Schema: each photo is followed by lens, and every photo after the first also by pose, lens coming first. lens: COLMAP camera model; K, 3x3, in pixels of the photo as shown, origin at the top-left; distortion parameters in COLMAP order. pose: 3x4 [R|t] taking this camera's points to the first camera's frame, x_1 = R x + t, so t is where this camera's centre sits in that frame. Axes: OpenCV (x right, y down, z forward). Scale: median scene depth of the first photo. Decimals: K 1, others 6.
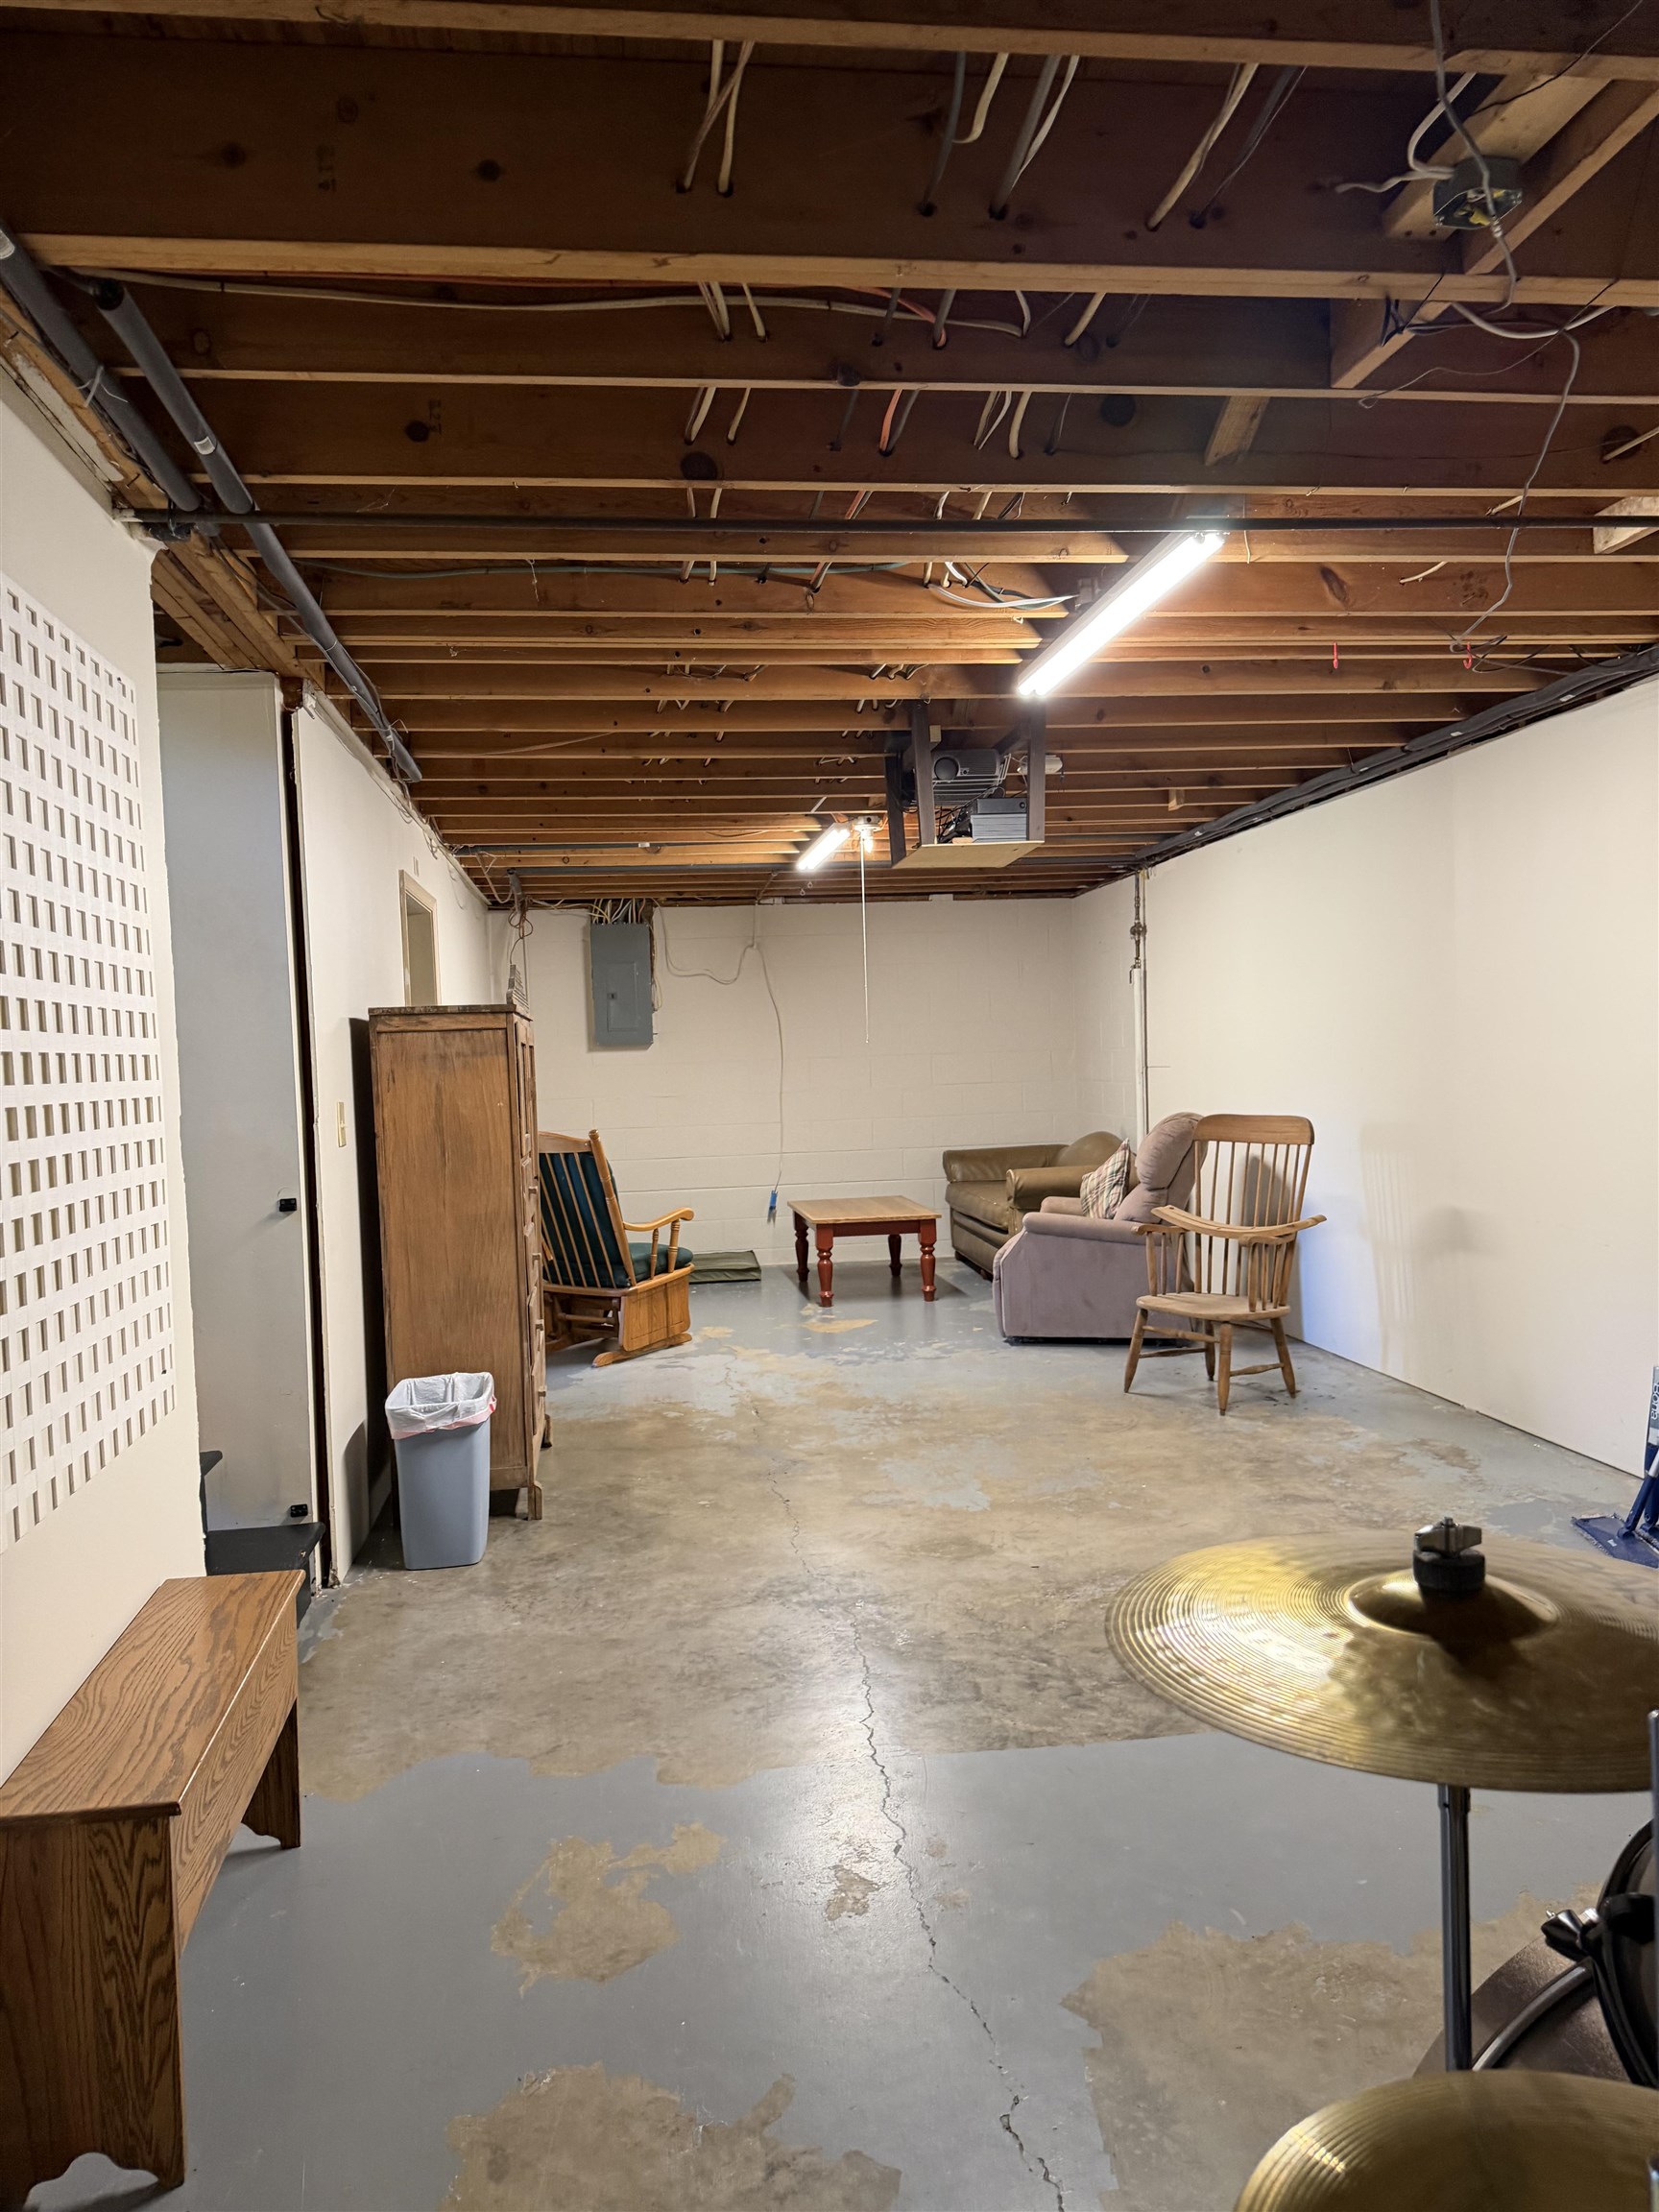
lens RADIAL K [[1560.1, 0, 828.2], [0, 1560.1, 1106.8], [0, 0, 1]] dist [0.056890, -0.124381]
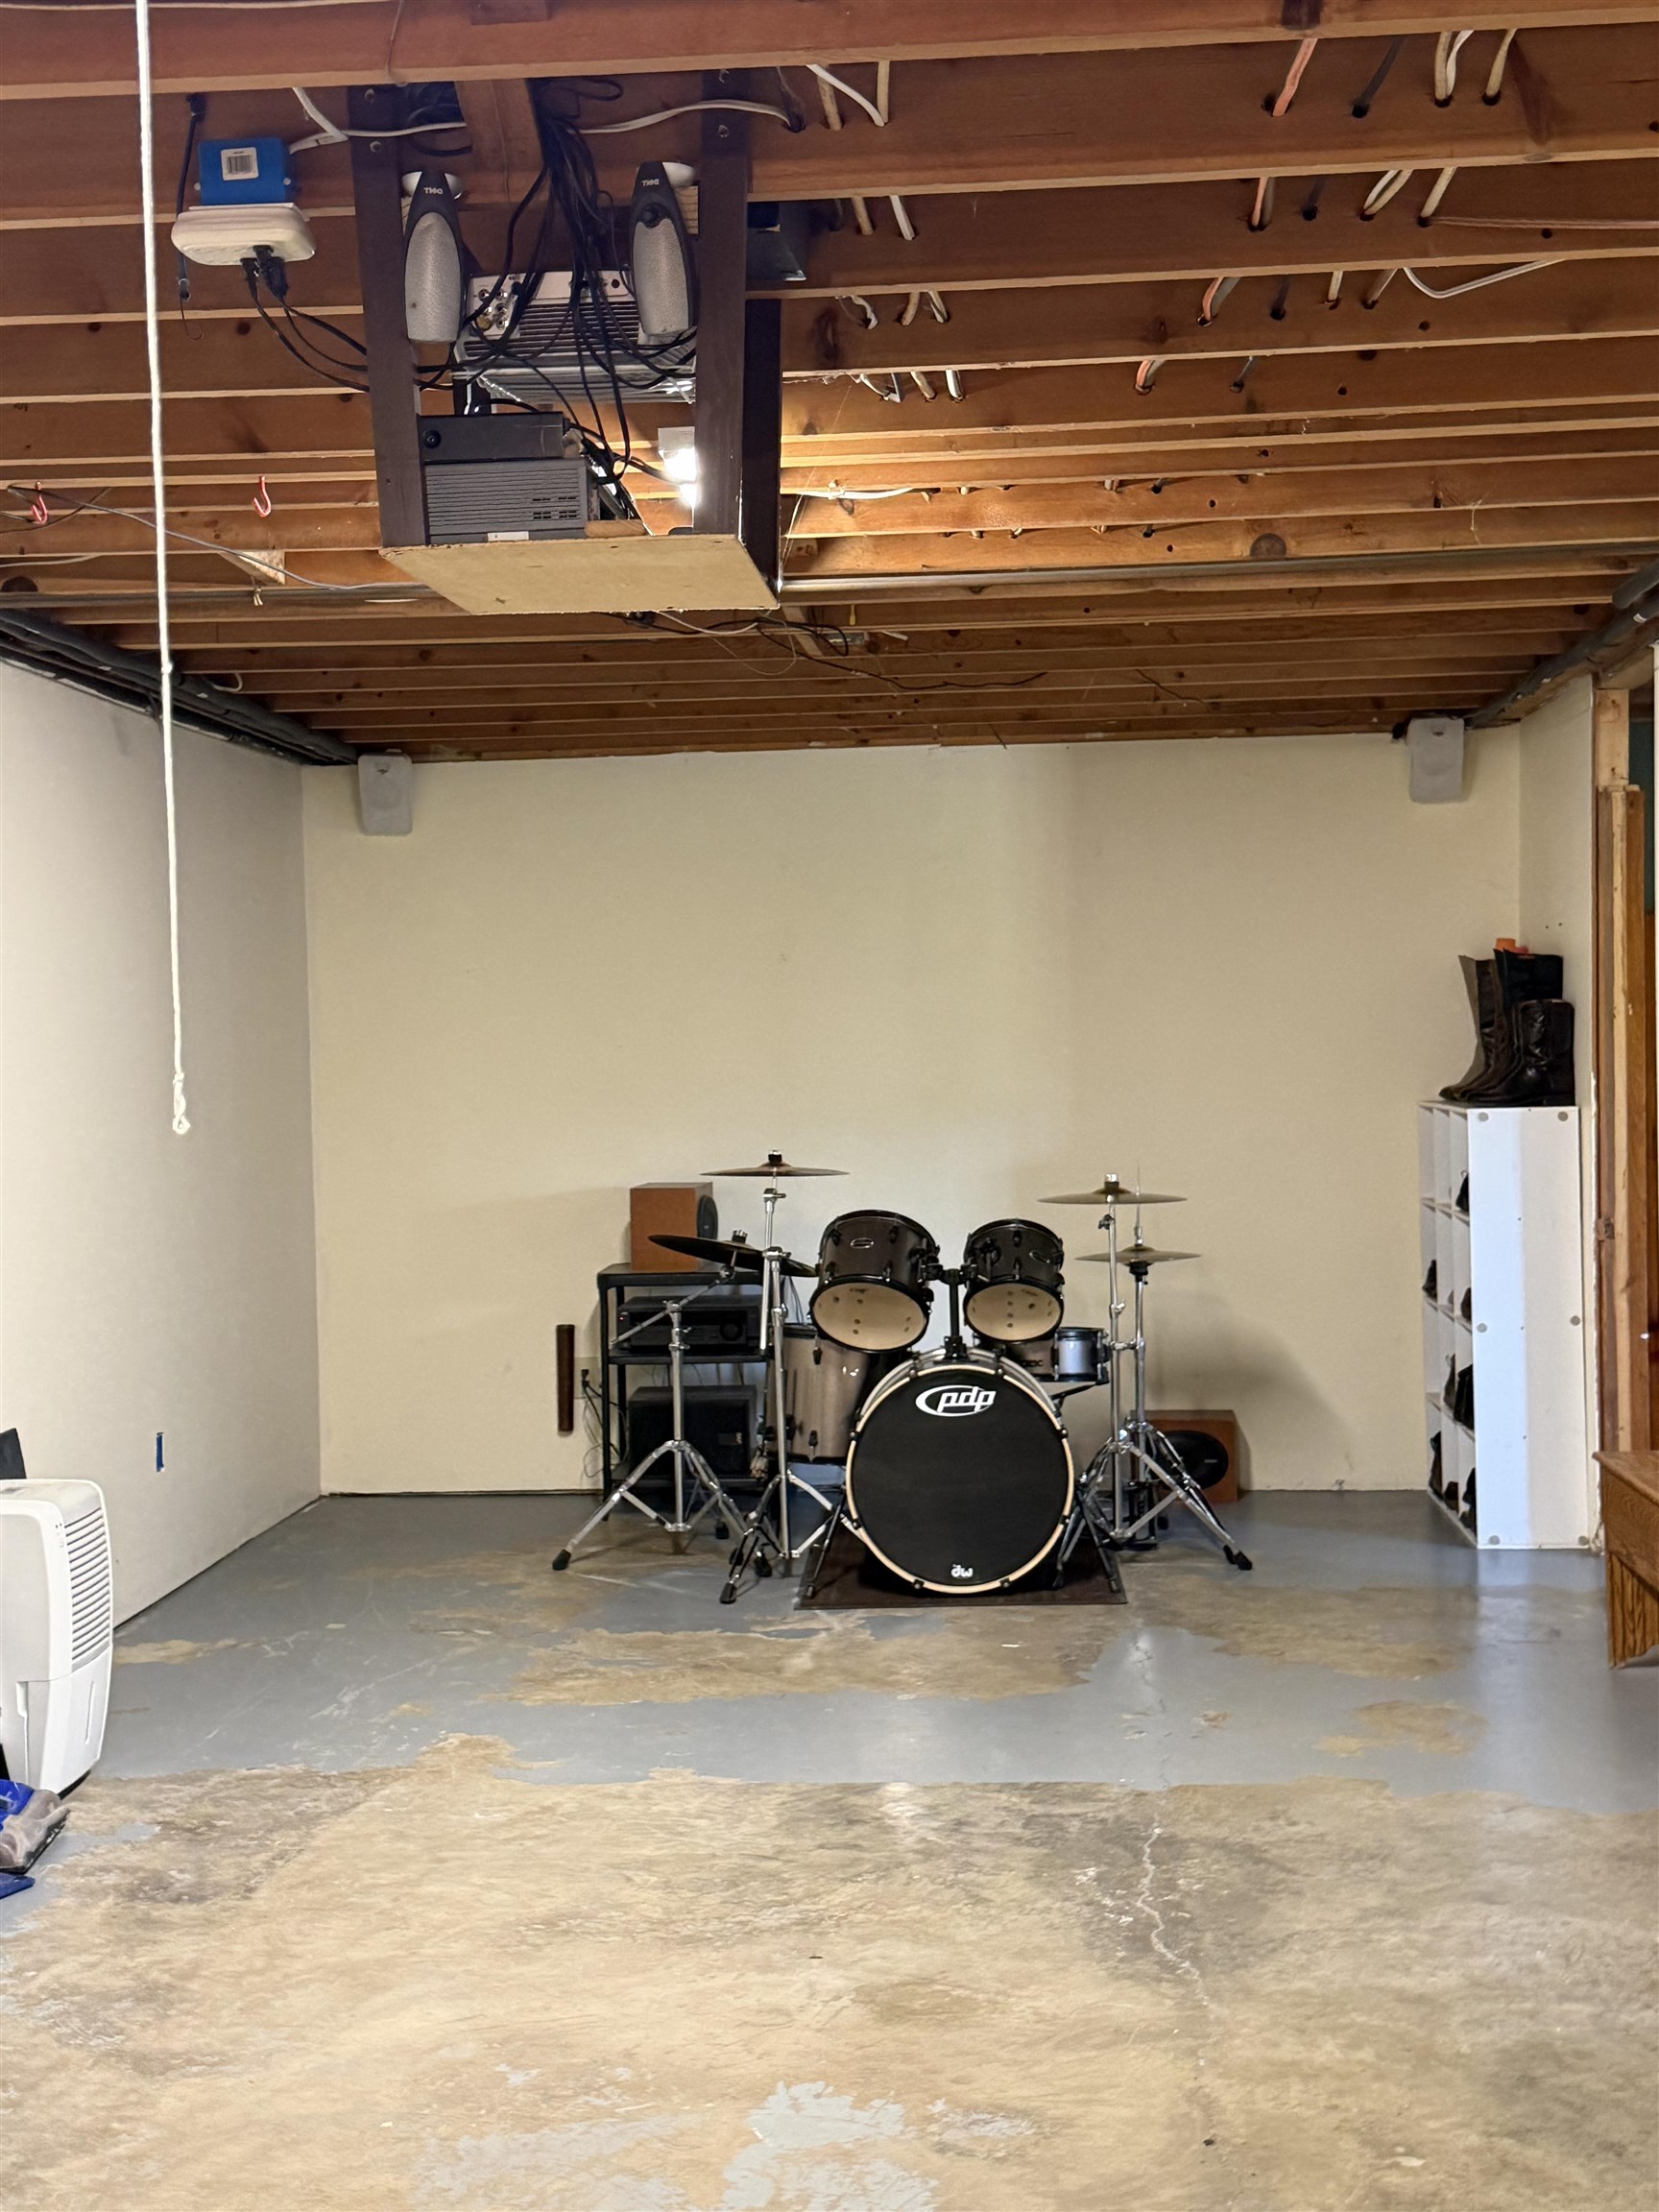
lens RADIAL K [[2784.3, 0, 830.5], [0, 2784.3, 1106.7], [0, 0, 1]] dist [0.005888, 0.004320]
pose [[-0.975728, 0.053403, 0.212375, -0.111849], [0.065429, 0.996604, 0.050001, -0.080503], [-0.208983, 0.062683, -0.975908, 1.914253]]
